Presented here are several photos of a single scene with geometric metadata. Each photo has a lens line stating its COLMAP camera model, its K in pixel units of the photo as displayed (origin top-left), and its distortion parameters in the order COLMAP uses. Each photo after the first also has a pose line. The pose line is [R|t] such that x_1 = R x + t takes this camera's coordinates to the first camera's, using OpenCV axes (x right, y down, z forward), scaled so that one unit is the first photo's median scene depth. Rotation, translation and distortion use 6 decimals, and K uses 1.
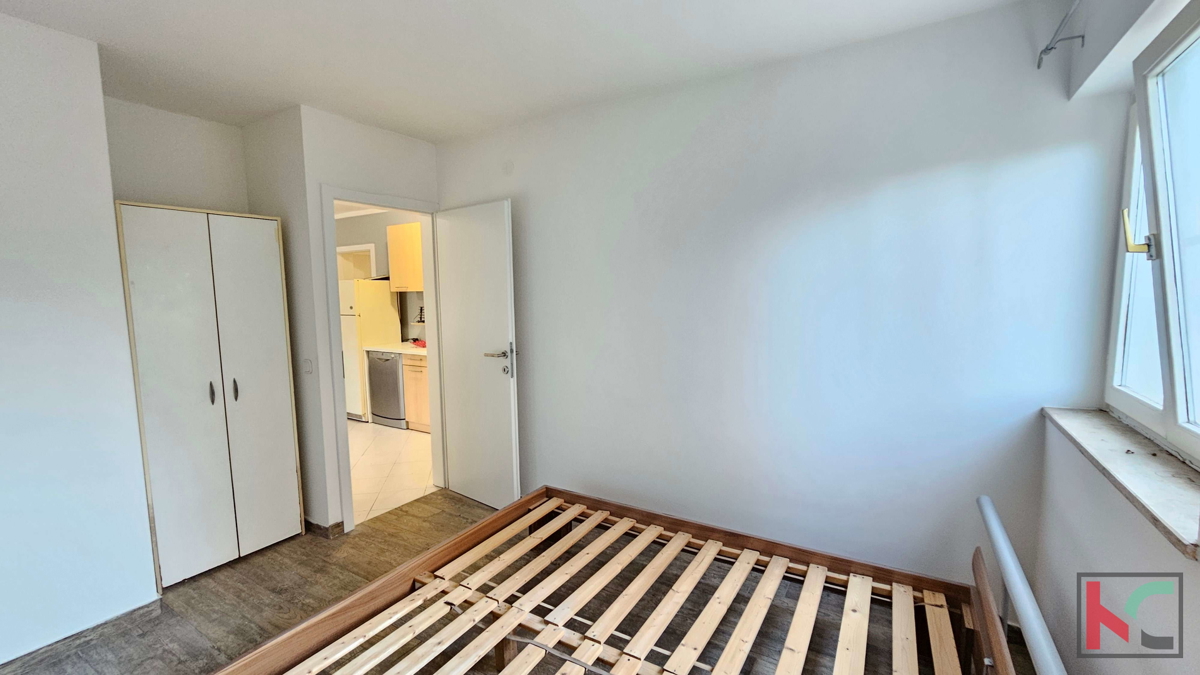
lens RADIAL K [[488.9, 0, 598.6], [0, 488.9, 342.4], [0, 0, 1]] dist [-0.002398, 0.000010]
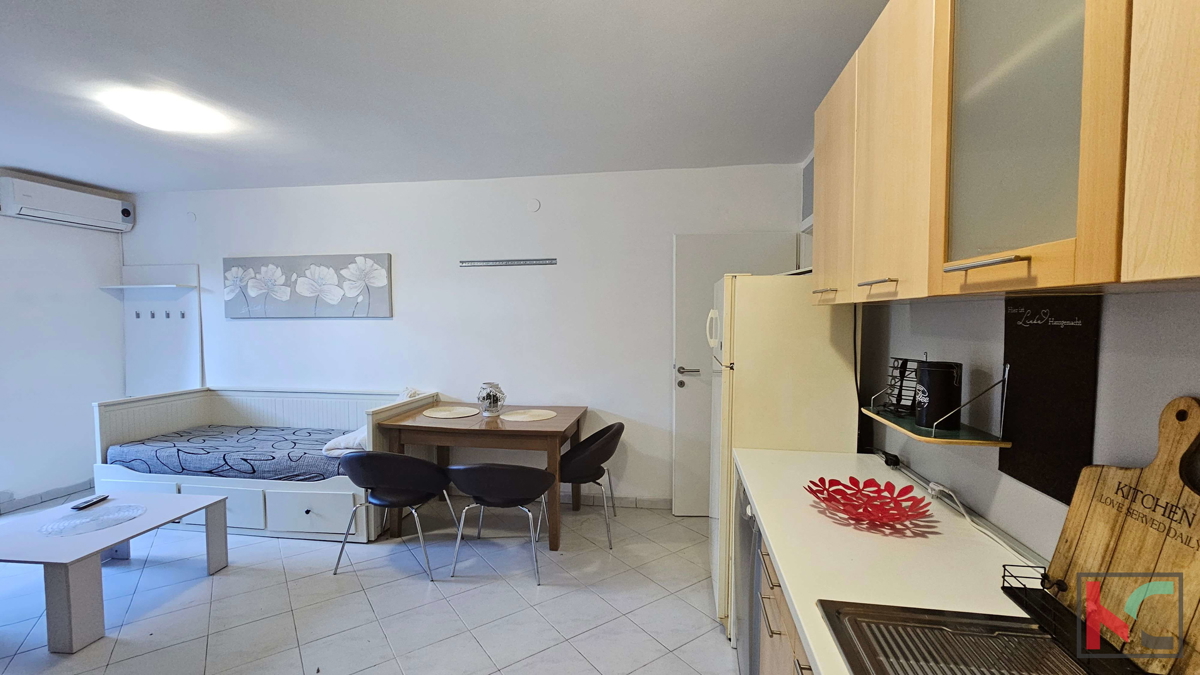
lens RADIAL K [[501.5, 0, 598.8], [0, 501.5, 342.6], [0, 0, 1]] dist [-0.000540, 0.000618]
pose [[0.376865, 0.062314, -0.924170, -0.159696], [-0.097224, 0.994884, 0.027435, -0.073461], [0.921151, 0.079512, 0.380996, 0.734159]]
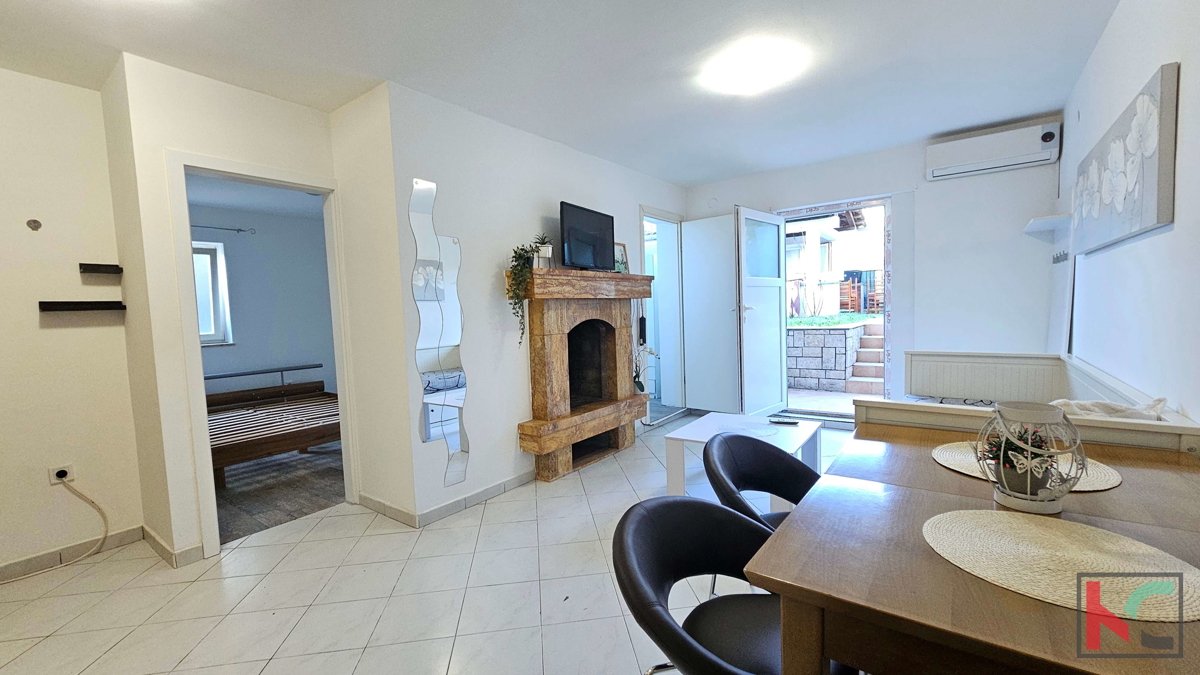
lens RADIAL K [[488.9, 0, 598.6], [0, 488.9, 342.4], [0, 0, 1]] dist [-0.002398, 0.000010]
pose [[-0.994138, 0.045230, 0.098205, -0.635846], [0.061179, 0.984221, 0.166029, -0.059222], [-0.089146, 0.171064, -0.981219, 1.052991]]
